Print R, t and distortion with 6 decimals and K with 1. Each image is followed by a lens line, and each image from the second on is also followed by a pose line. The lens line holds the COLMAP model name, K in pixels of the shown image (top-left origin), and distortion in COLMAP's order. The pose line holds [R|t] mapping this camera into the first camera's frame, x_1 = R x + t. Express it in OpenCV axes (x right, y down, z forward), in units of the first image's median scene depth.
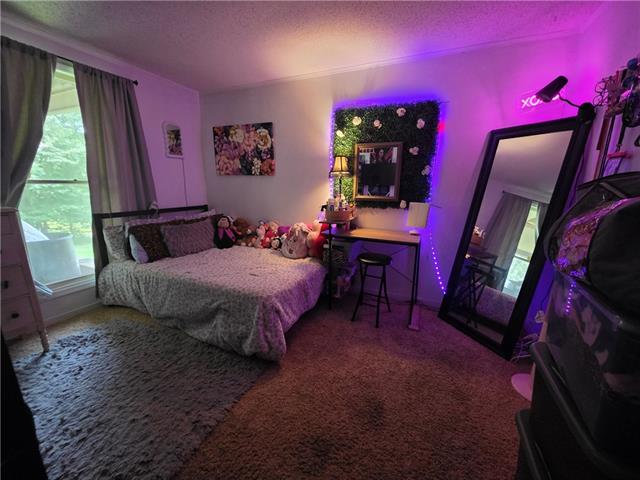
lens RADIAL K [[254.3, 0, 318.0], [0, 254.3, 236.6], [0, 0, 1]] dist [0.001692, -0.001487]
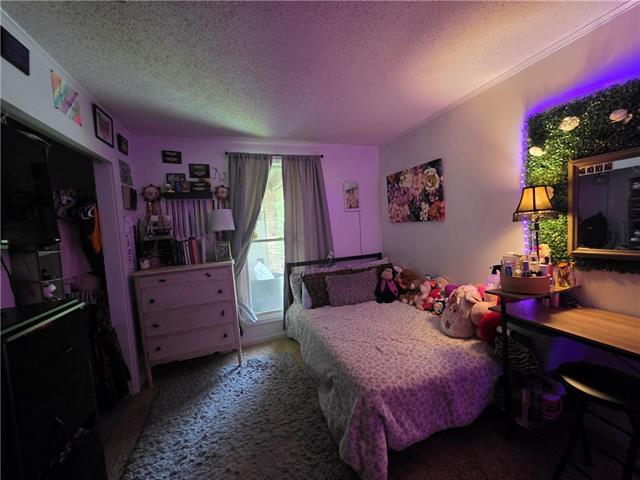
lens RADIAL K [[254.3, 0, 326.0], [0, 254.3, 243.2], [0, 0, 1]] dist [0.001692, -0.001487]
pose [[0.698355, -0.011072, -0.715666, 0.178176], [-0.071446, 0.993808, -0.085093, -0.089794], [0.712176, 0.110556, 0.693240, 0.220855]]
